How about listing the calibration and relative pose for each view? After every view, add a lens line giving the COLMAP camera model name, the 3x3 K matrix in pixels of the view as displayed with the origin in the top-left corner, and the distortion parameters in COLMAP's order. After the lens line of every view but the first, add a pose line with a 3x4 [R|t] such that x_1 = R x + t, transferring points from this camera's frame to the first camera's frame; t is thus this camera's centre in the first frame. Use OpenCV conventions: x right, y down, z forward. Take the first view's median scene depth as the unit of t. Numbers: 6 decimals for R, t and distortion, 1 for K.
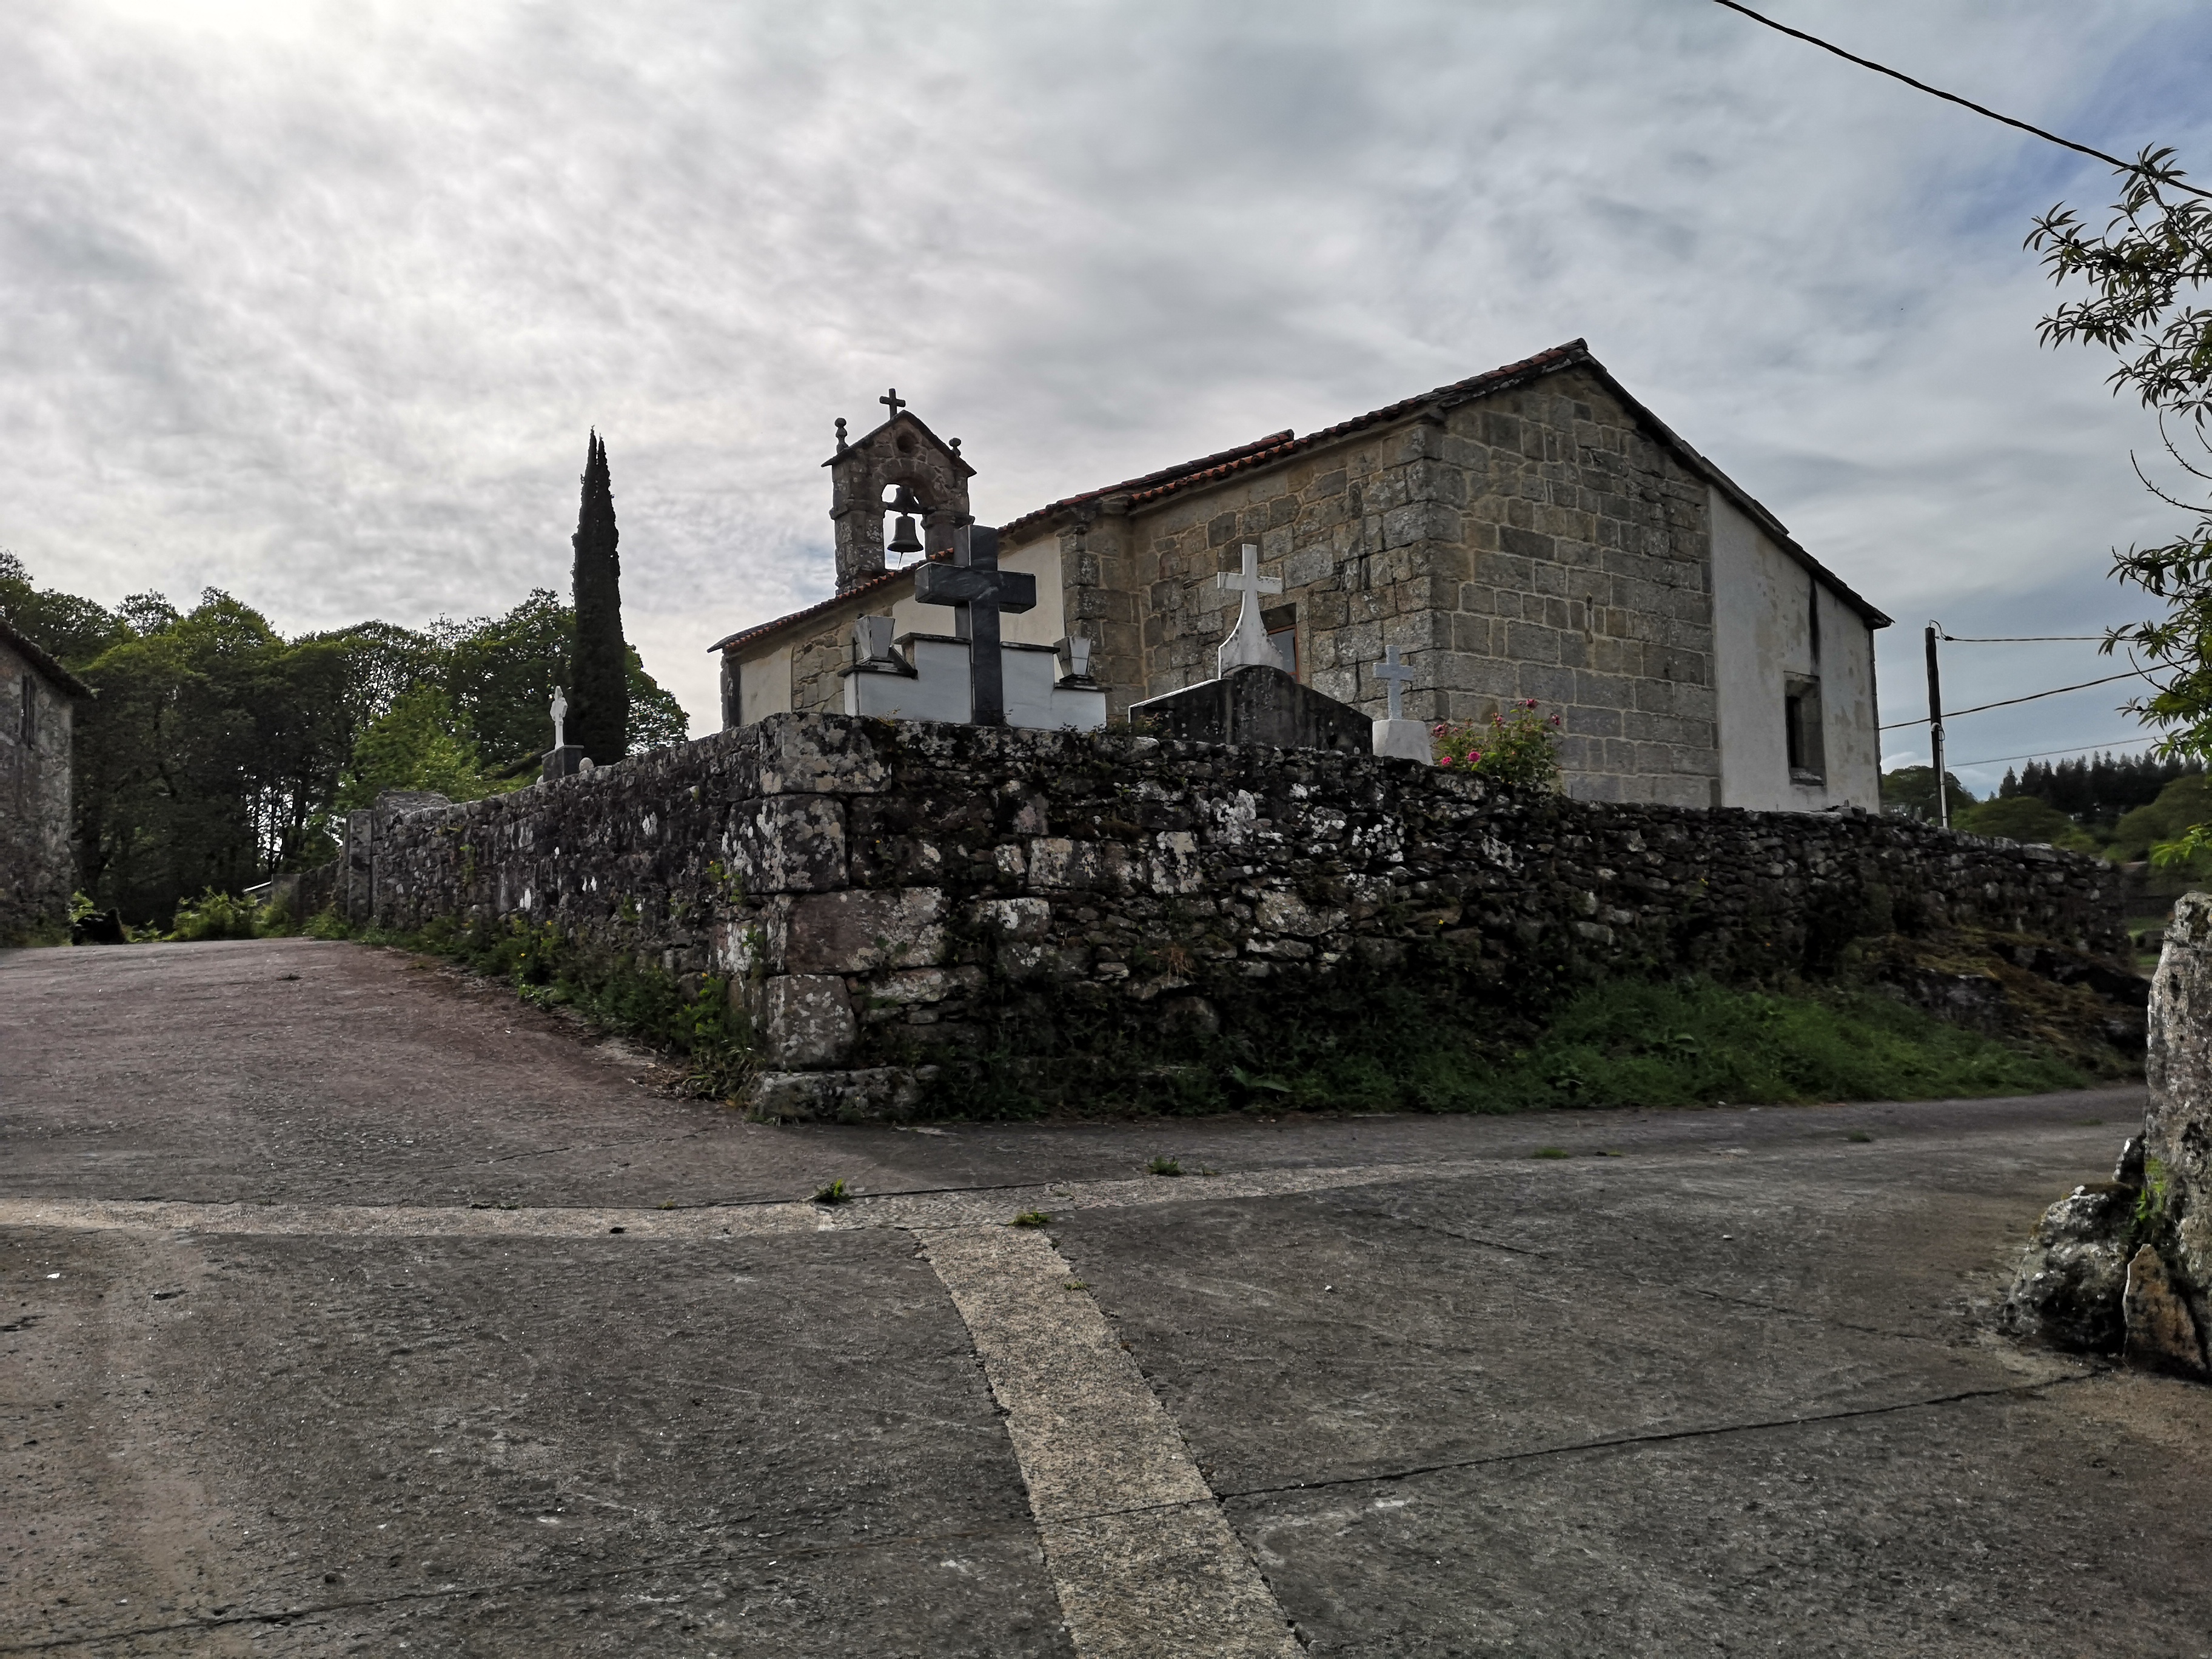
lens RADIAL K [[1718.2, 0, 1106.0], [0, 1718.2, 829.5], [0, 0, 1]] dist [0.056733, -0.003228]
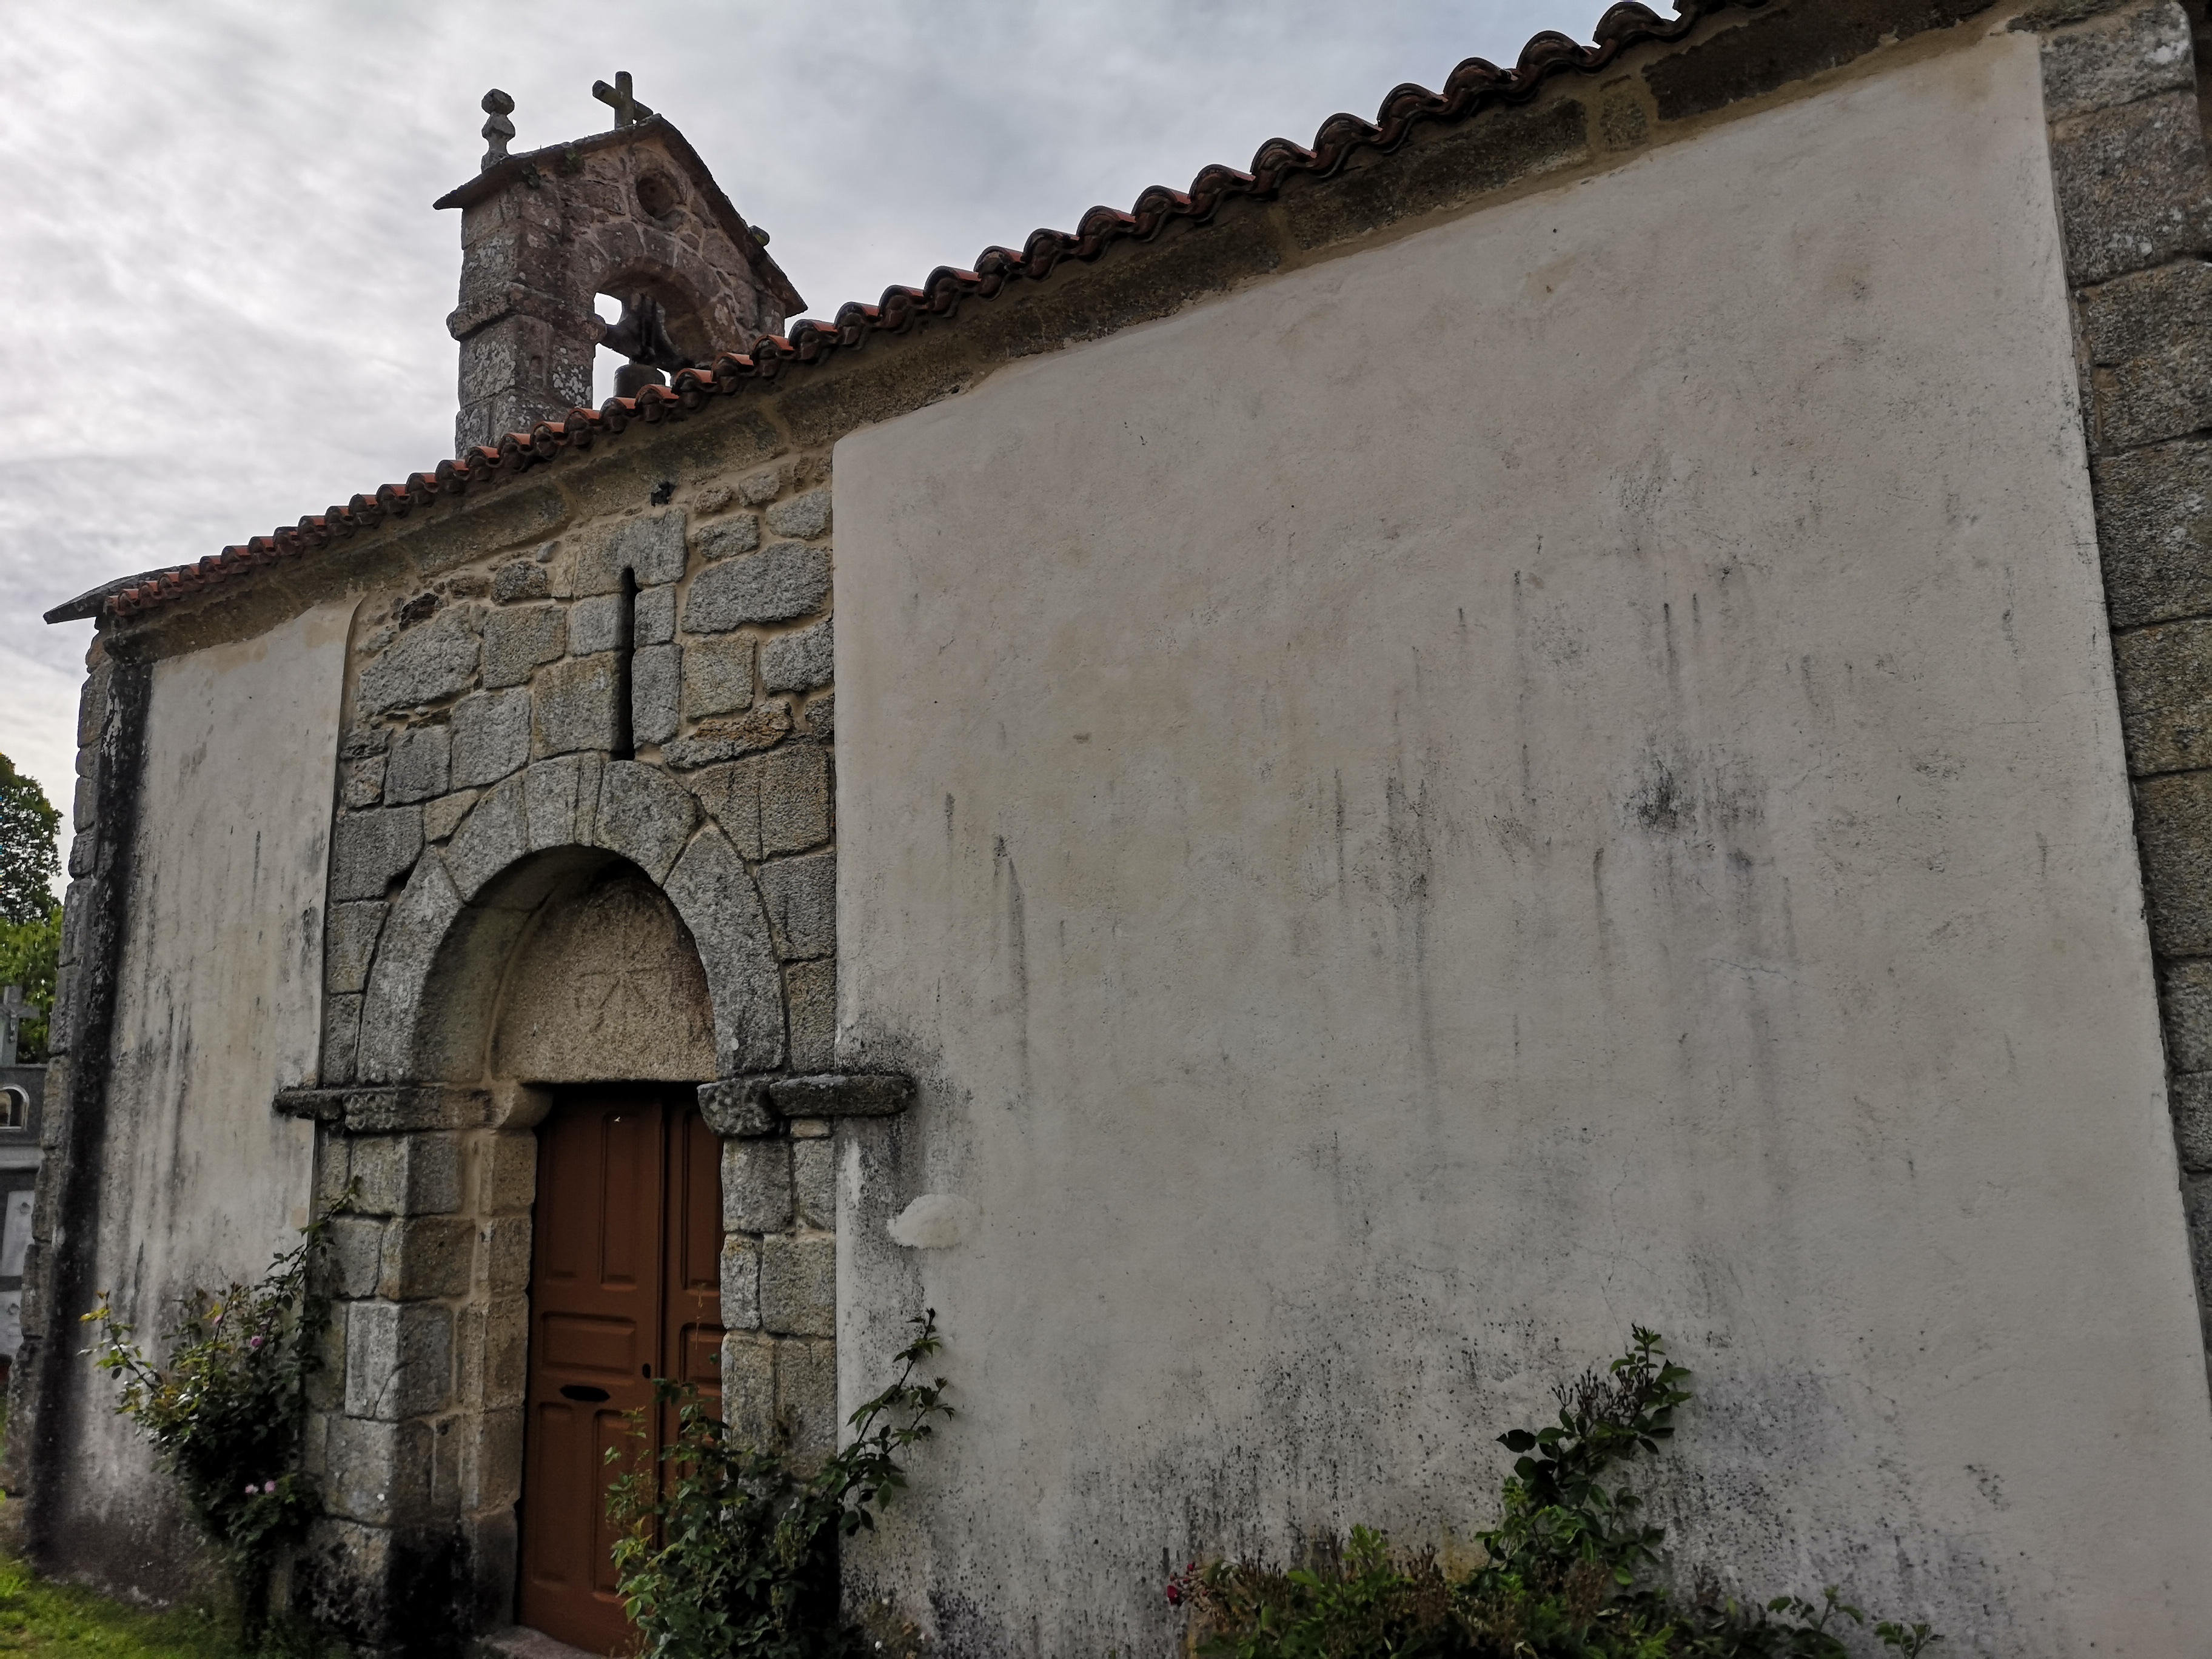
lens RADIAL K [[1718.2, 0, 1106.0], [0, 1718.2, 829.5], [0, 0, 1]] dist [0.056733, -0.003228]
pose [[0.954311, 0.074736, 0.289317, -0.124028], [-0.048896, 0.994224, -0.095545, -0.038759], [-0.294786, 0.077033, 0.952453, 0.591026]]
